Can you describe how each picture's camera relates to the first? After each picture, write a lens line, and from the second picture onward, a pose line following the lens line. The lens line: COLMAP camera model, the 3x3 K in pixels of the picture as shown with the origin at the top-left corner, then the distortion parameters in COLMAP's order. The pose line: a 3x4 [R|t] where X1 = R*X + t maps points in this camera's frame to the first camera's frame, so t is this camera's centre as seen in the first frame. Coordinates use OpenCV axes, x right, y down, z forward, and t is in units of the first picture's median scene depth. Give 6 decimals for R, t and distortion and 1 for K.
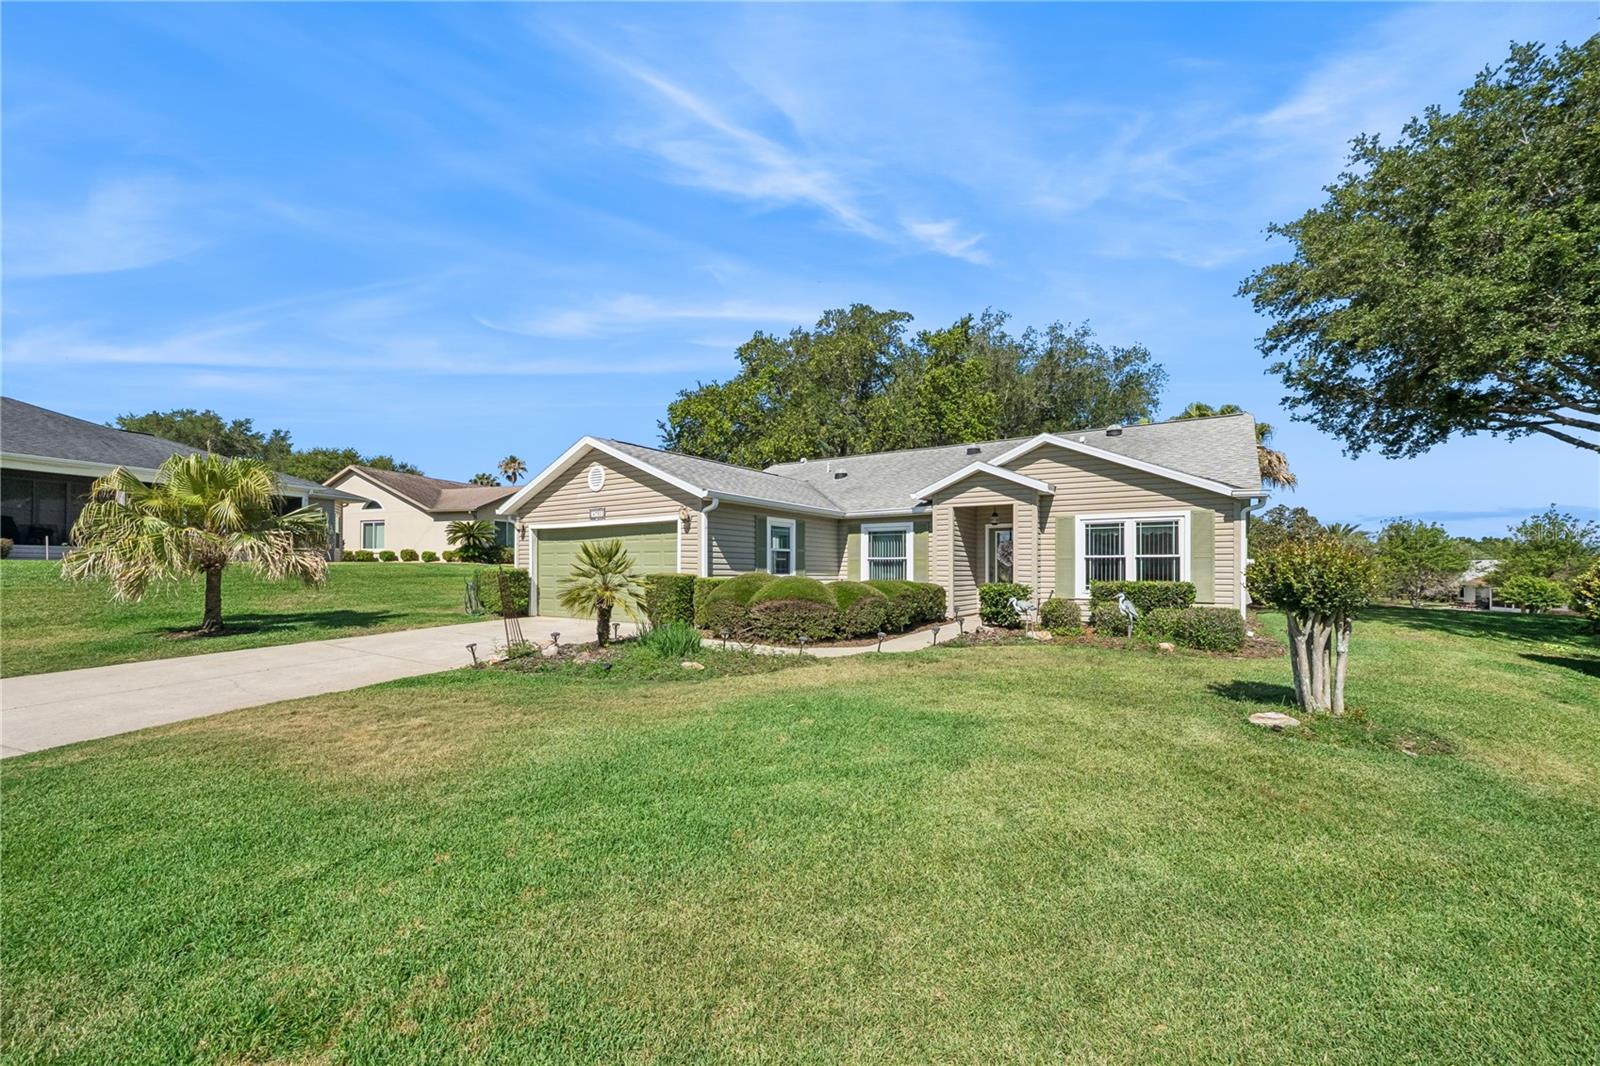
lens RADIAL K [[653.6, 0, 778.4], [0, 653.6, 557.5], [0, 0, 1]] dist [-0.016582, -0.000209]
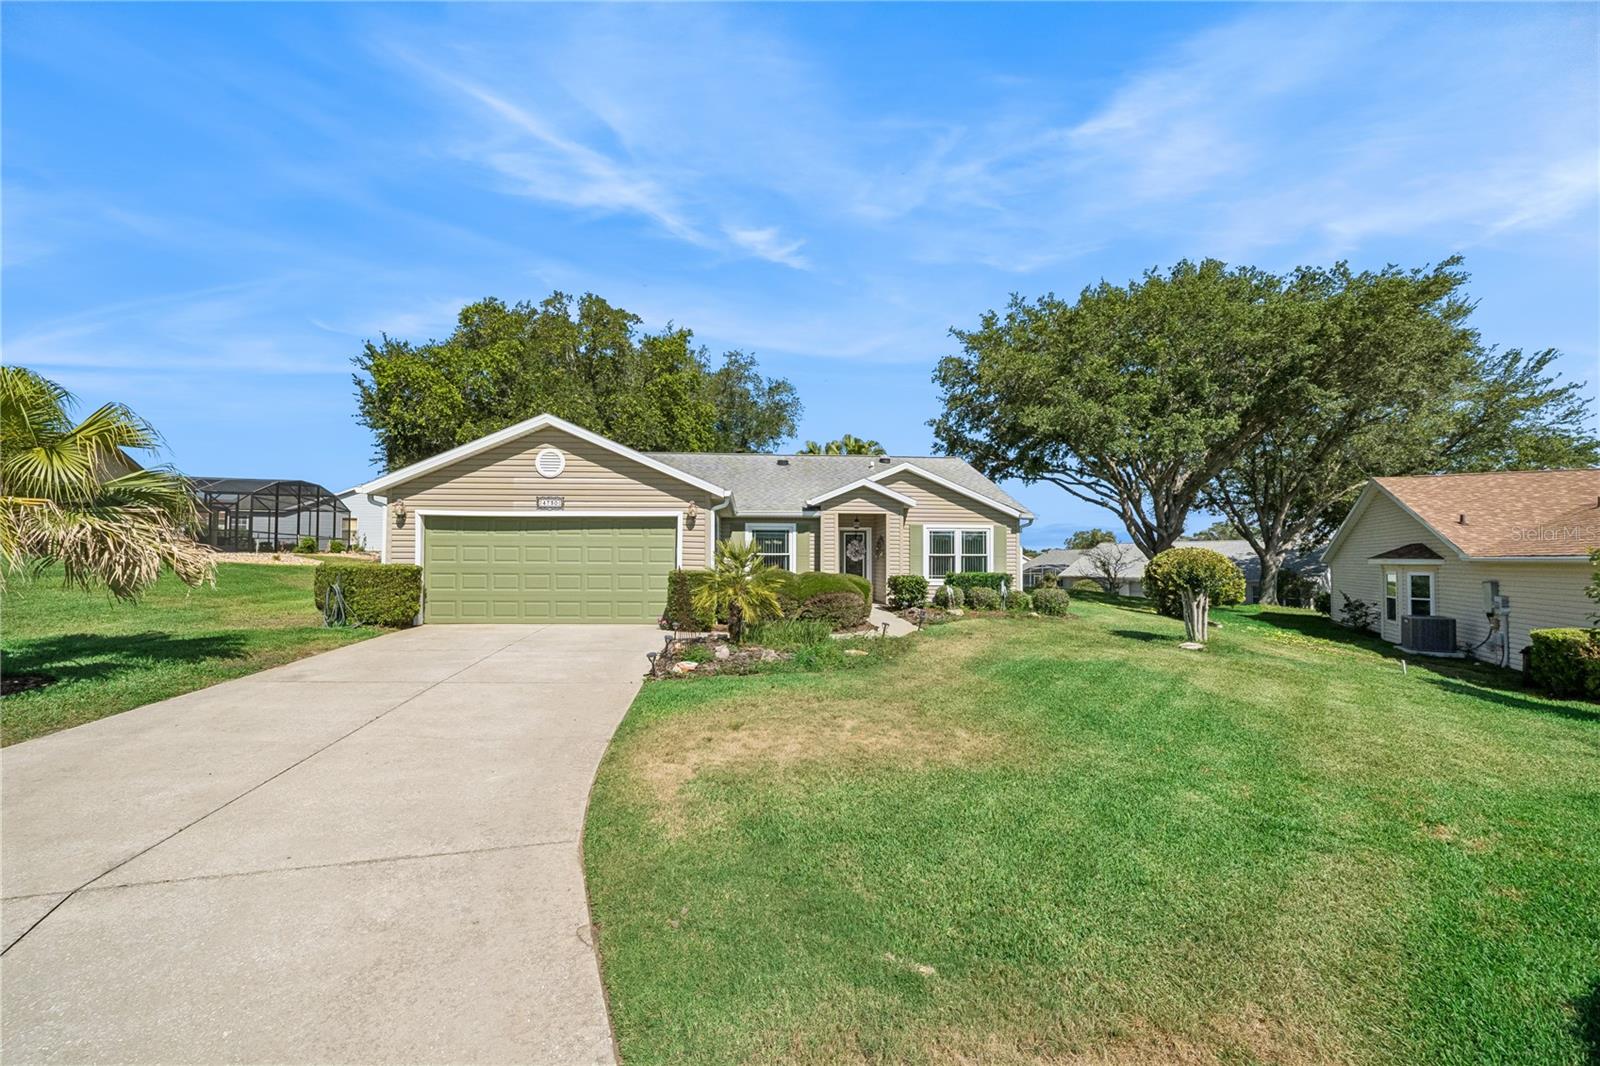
lens RADIAL K [[639.7, 0, 780.8], [0, 639.7, 534.3], [0, 0, 1]] dist [-0.002083, 0.000120]
pose [[0.778125, 0.024637, 0.627626, -0.575925], [-0.014624, 0.999670, -0.021111, -0.010791], [-0.627939, 0.007249, 0.778229, 0.128112]]
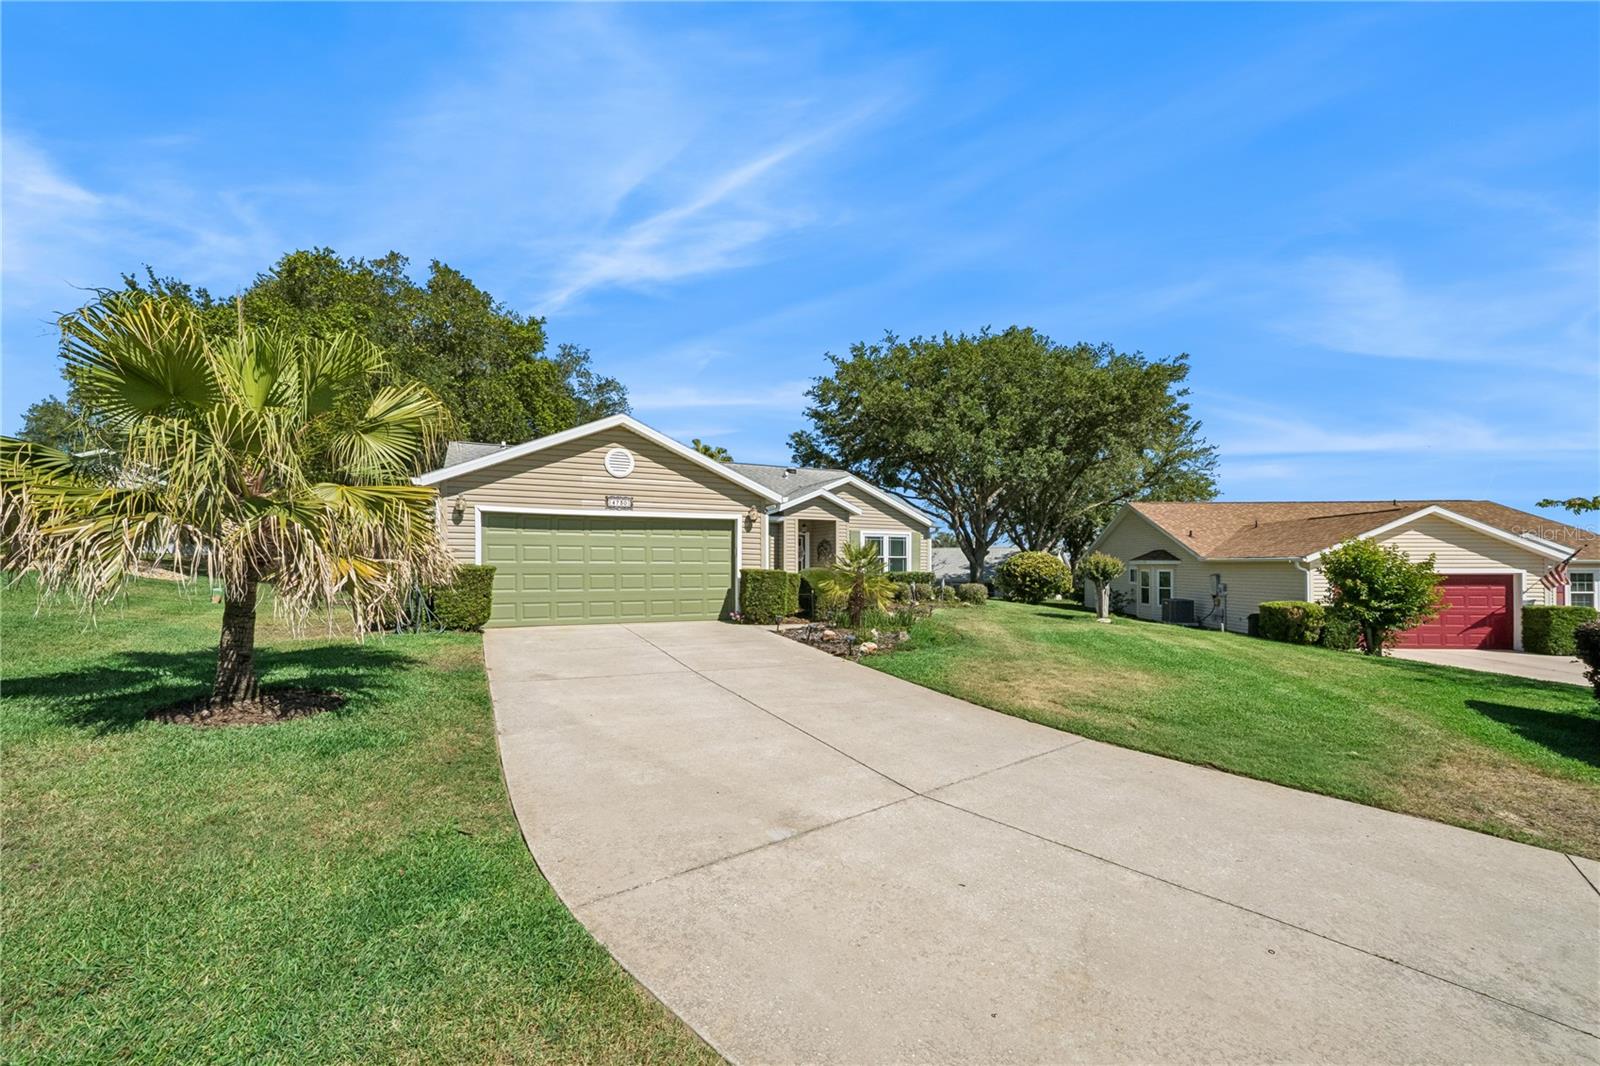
lens RADIAL K [[653.6, 0, 778.4], [0, 653.6, 557.5], [0, 0, 1]] dist [-0.016582, -0.000209]
pose [[0.479001, 0.008111, 0.877777, -0.948434], [-0.018249, 0.999833, 0.000719, 0.002843], [-0.877625, -0.016363, 0.479069, 0.383613]]
